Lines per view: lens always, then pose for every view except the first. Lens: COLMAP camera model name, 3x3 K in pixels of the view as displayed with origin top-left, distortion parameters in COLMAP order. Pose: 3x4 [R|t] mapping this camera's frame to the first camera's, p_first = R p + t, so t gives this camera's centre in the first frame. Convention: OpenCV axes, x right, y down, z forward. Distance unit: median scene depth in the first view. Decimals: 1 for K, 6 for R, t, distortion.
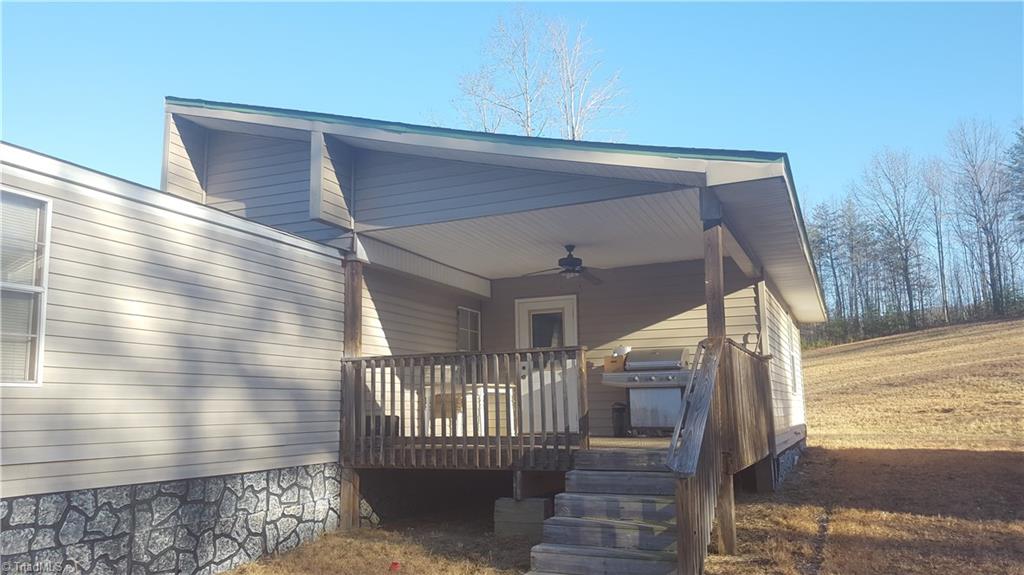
lens RADIAL K [[754.0, 0, 515.6], [0, 754.0, 301.9], [0, 0, 1]] dist [0.082023, -0.000332]
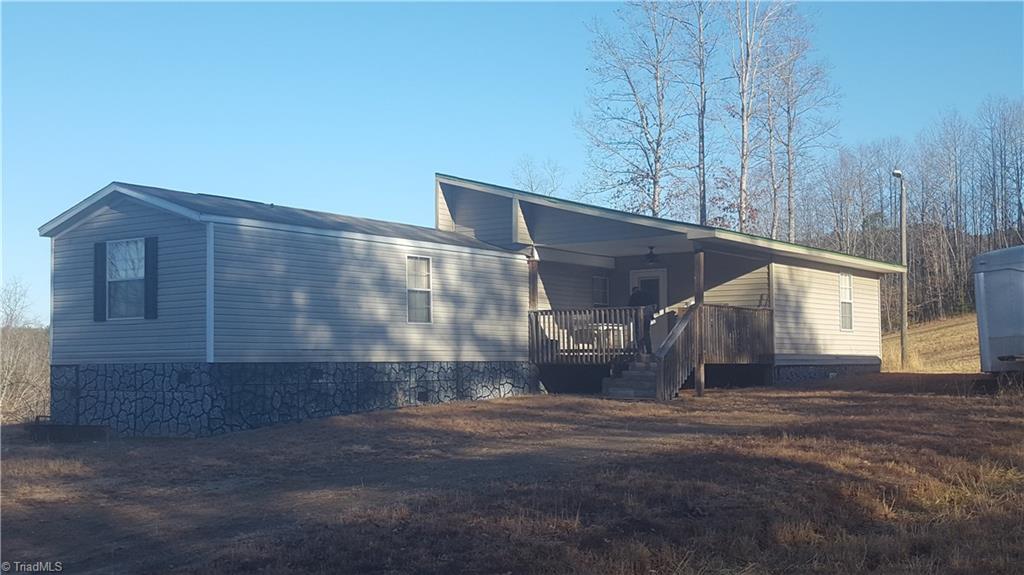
lens RADIAL K [[1187.4, 0, 512.0], [0, 1187.4, 287.5], [0, 0, 1]] dist [-0.001739, -0.000108]
pose [[0.979454, -0.004068, -0.201628, 0.352835], [0.020141, 0.996771, 0.077730, -0.227288], [0.200660, -0.080194, 0.976373, -2.023184]]
